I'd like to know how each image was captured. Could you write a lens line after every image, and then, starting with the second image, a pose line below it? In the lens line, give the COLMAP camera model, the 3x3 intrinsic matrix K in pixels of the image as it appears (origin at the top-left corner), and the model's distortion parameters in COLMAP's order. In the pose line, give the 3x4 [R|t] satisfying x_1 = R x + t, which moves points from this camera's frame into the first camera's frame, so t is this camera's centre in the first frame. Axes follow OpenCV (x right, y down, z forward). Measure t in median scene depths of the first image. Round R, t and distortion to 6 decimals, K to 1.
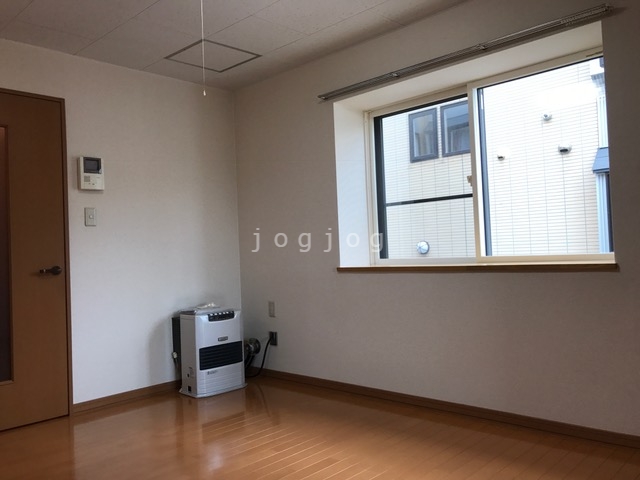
lens RADIAL K [[538.6, 0, 324.1], [0, 538.6, 238.8], [0, 0, 1]] dist [0.018704, 0.007520]
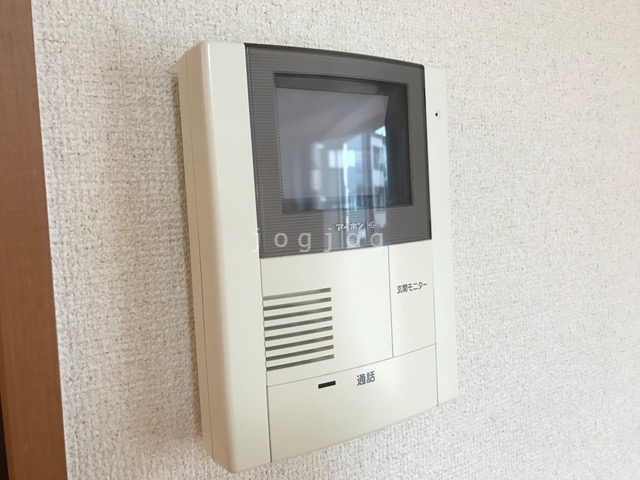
lens RADIAL K [[538.6, 0, 324.1], [0, 538.6, 238.8], [0, 0, 1]] dist [0.018704, 0.007520]
pose [[0.956418, 0.008826, -0.291869, -0.385288], [0.016194, 0.996402, 0.083194, -0.122032], [0.291553, -0.084295, 0.952833, 0.868556]]
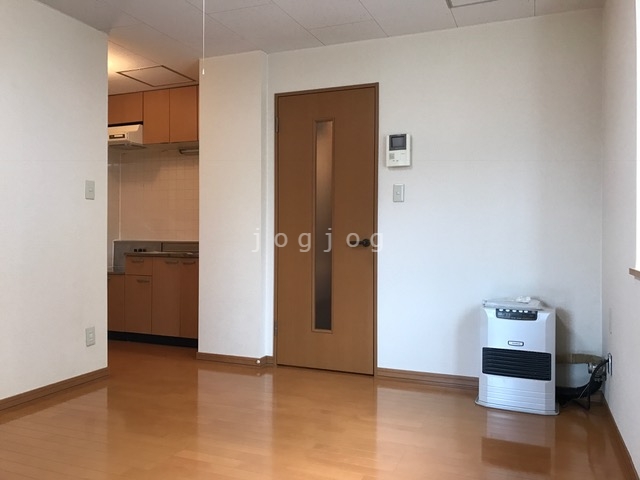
lens RADIAL K [[538.6, 0, 324.1], [0, 538.6, 238.8], [0, 0, 1]] dist [0.018704, 0.007520]
pose [[0.366379, 0.053116, -0.928948, 0.445897], [-0.001138, 0.998394, 0.056638, -0.011171], [0.930465, -0.019694, 0.365851, 0.469204]]
